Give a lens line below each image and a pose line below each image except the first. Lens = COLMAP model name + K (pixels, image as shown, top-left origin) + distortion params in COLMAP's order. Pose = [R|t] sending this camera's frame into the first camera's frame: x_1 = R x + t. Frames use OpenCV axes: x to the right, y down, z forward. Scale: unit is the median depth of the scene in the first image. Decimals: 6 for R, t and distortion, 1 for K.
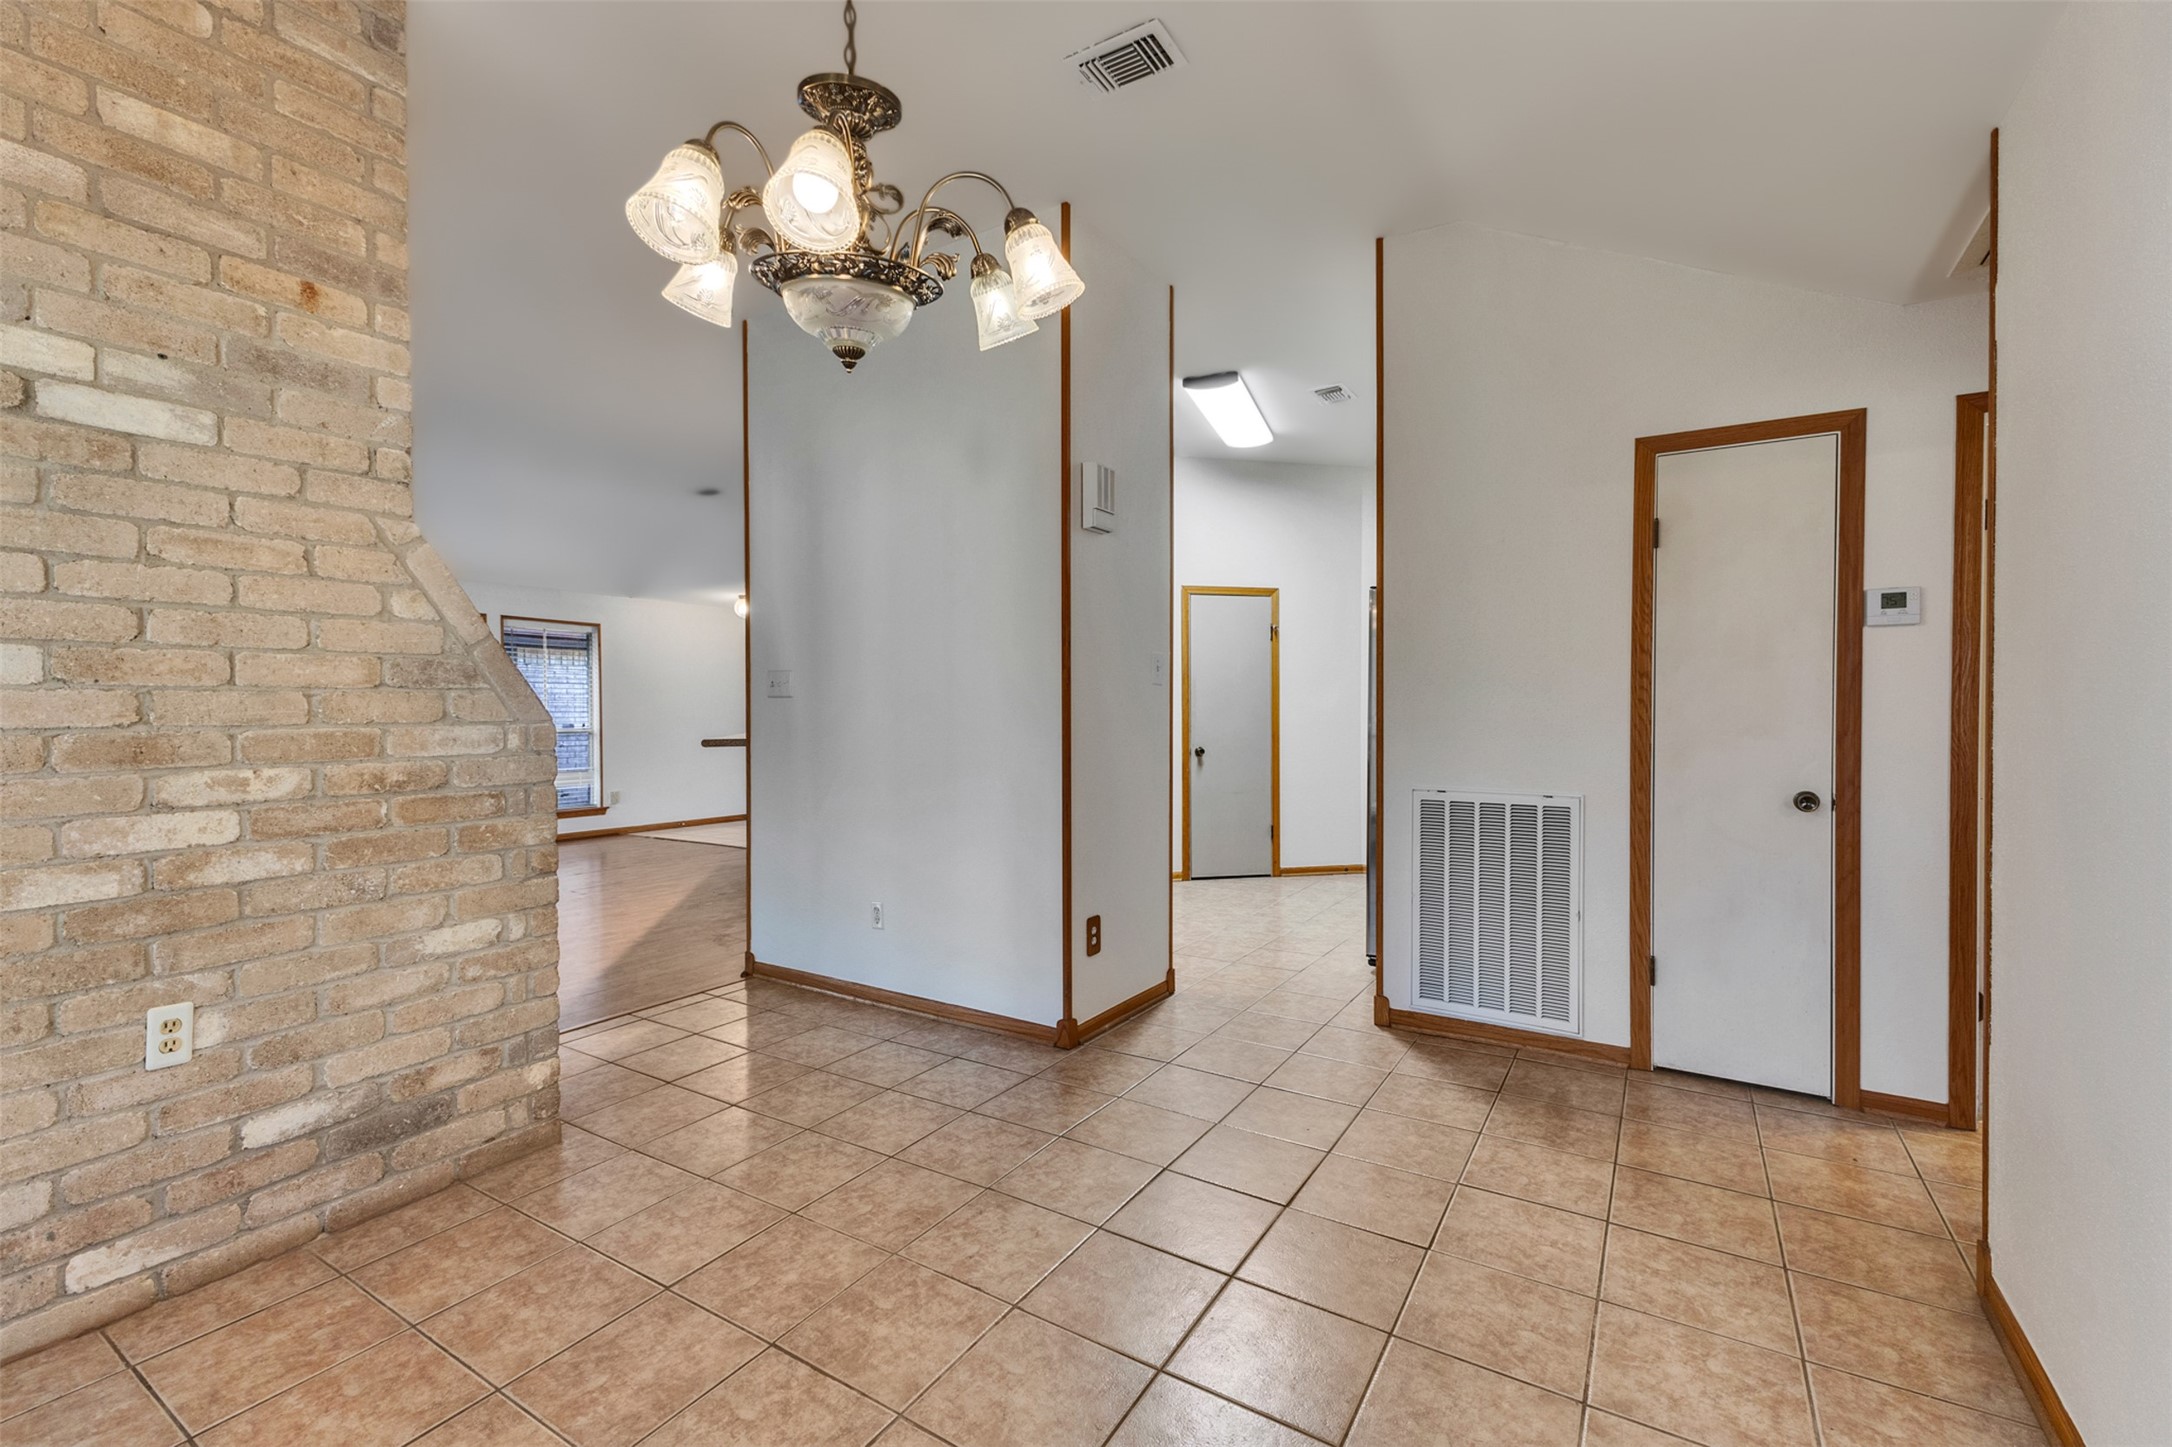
lens RADIAL K [[933.3, 0, 1087.7], [0, 933.3, 713.8], [0, 0, 1]] dist [0.015728, -0.004538]
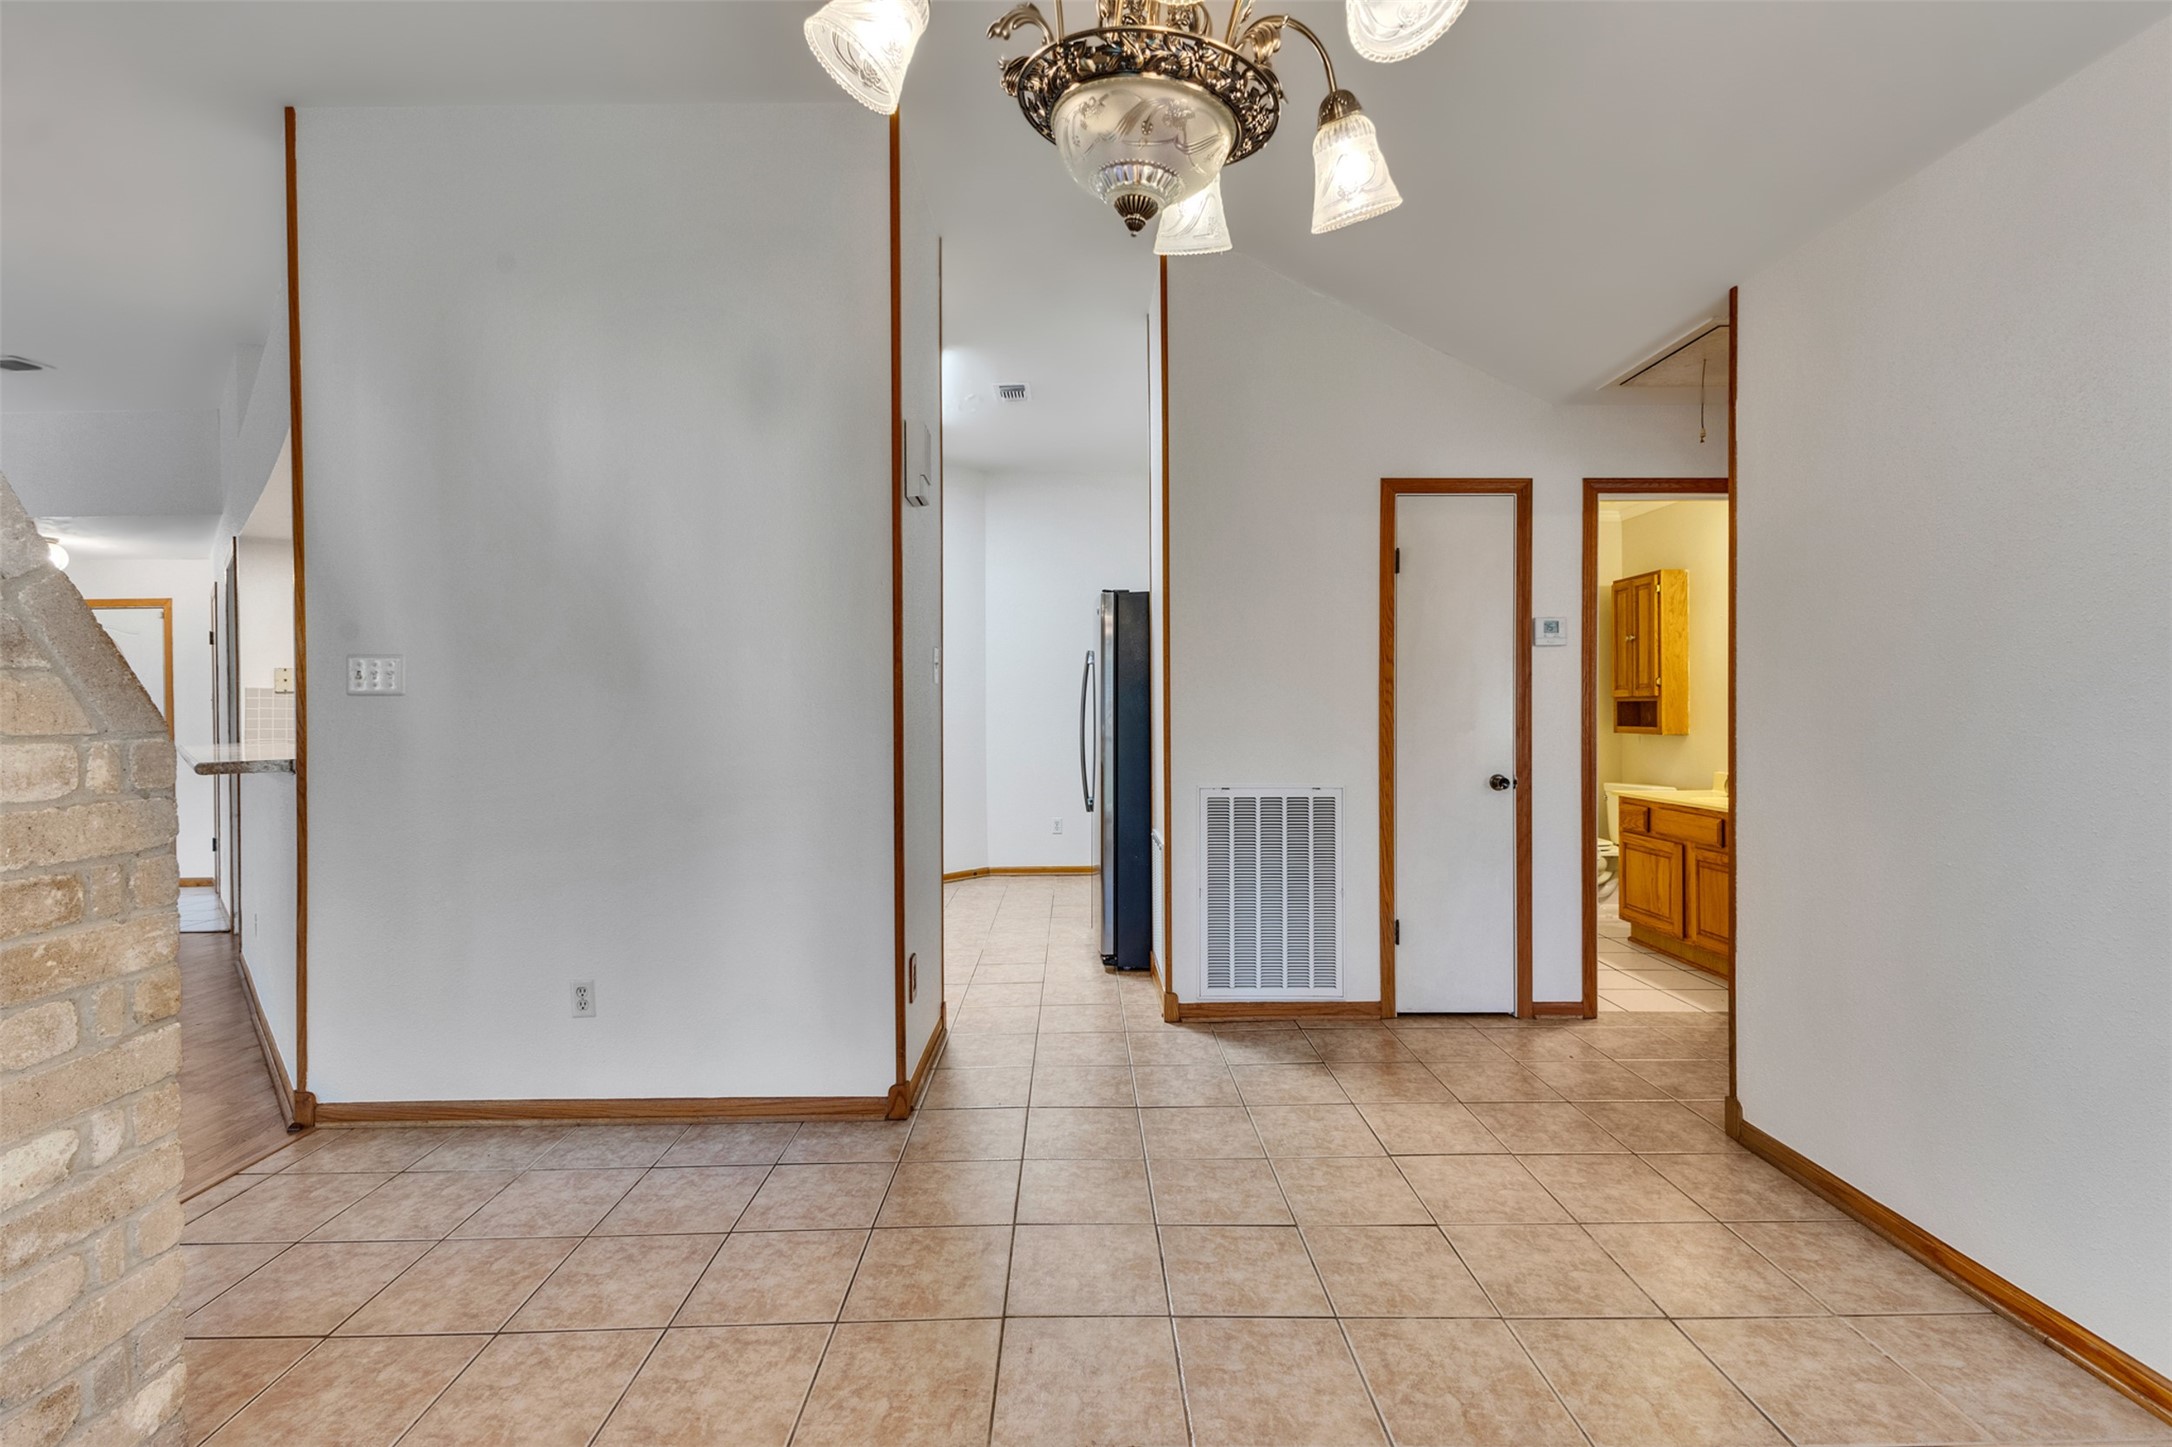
lens RADIAL K [[933.3, 0, 1085.7], [0, 933.3, 713.7], [0, 0, 1]] dist [0.015728, -0.004538]
pose [[0.839299, -0.003374, 0.543660, -0.389298], [0.006096, 0.999976, -0.003205, 0.001331], [-0.543636, 0.006005, 0.839300, 0.242873]]
